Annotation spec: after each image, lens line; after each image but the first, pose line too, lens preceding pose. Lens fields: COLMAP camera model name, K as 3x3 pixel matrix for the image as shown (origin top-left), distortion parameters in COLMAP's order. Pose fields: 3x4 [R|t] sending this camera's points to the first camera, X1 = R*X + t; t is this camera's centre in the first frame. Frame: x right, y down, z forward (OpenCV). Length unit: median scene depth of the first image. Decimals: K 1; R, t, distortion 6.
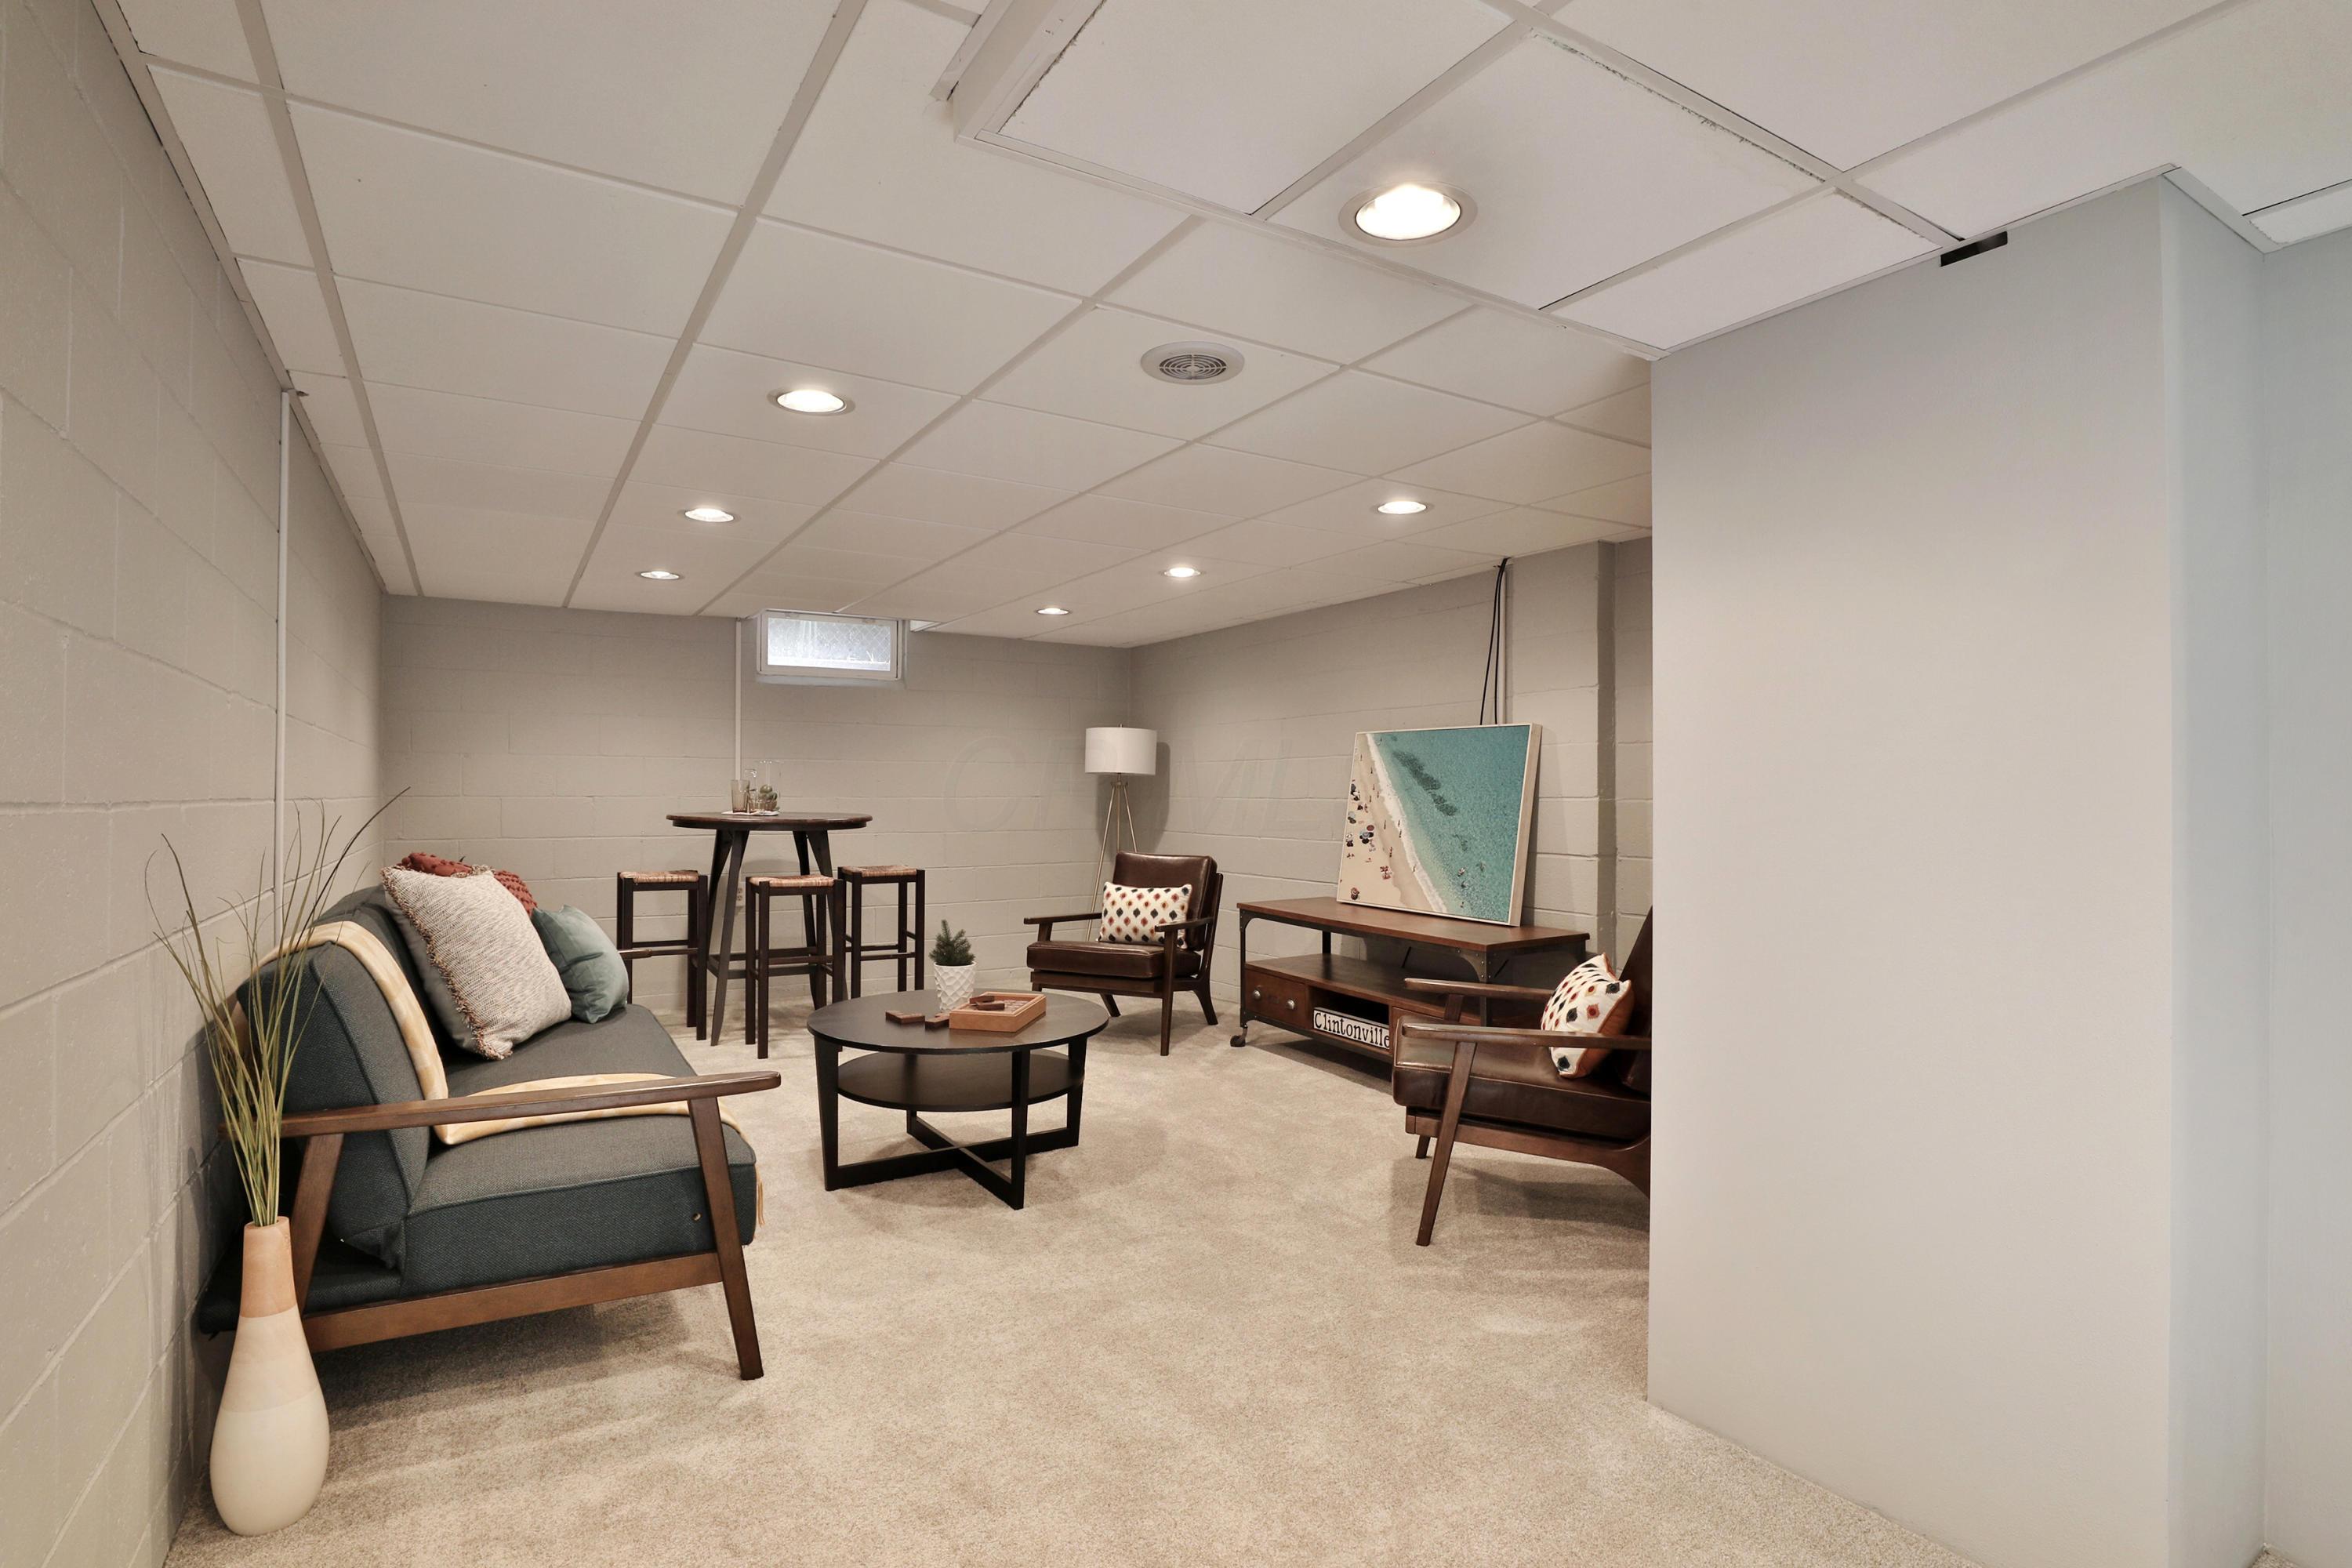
lens RADIAL K [[1148.1, 0, 1193.1], [0, 1148.1, 781.3], [0, 0, 1]] dist [-0.021905, 0.004944]
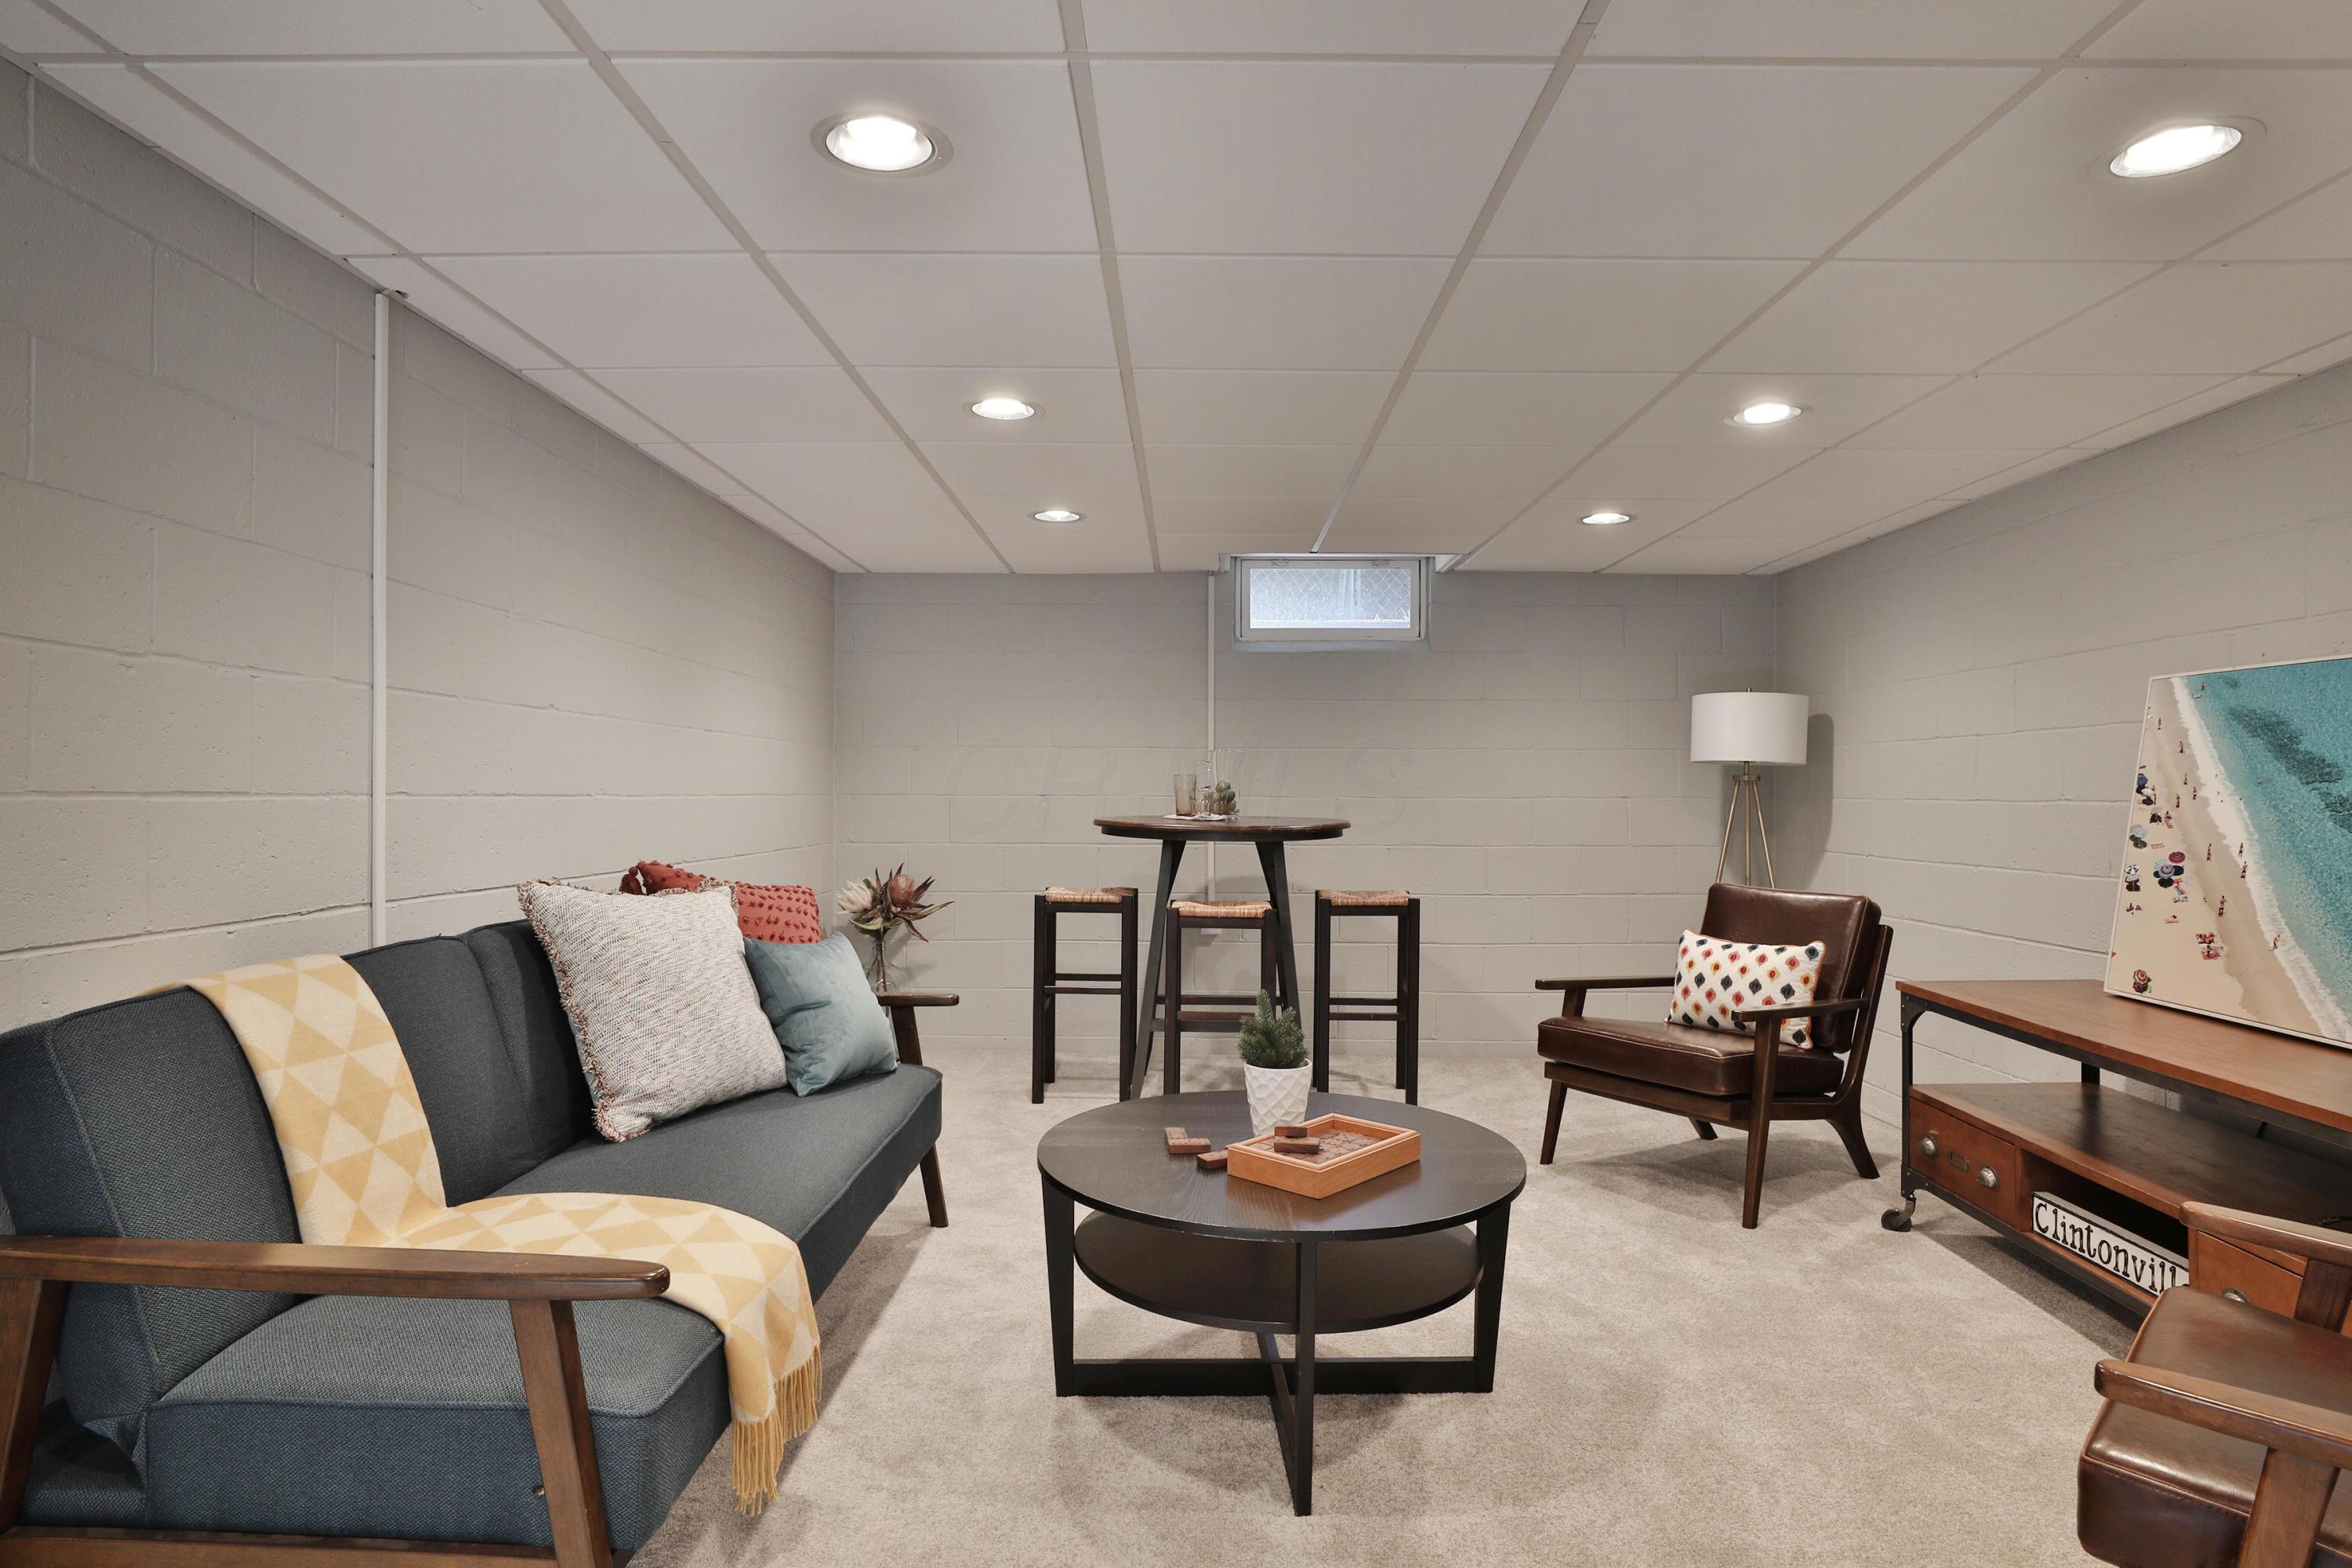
lens RADIAL K [[1332.8, 0, 1162.0], [0, 1332.8, 794.4], [0, 0, 1]] dist [-0.018472, 0.000960]
pose [[0.843653, 0.001058, -0.536888, 0.086271], [0.003769, 0.999962, 0.007894, 0.005535], [0.536876, -0.008684, 0.843616, 0.246475]]
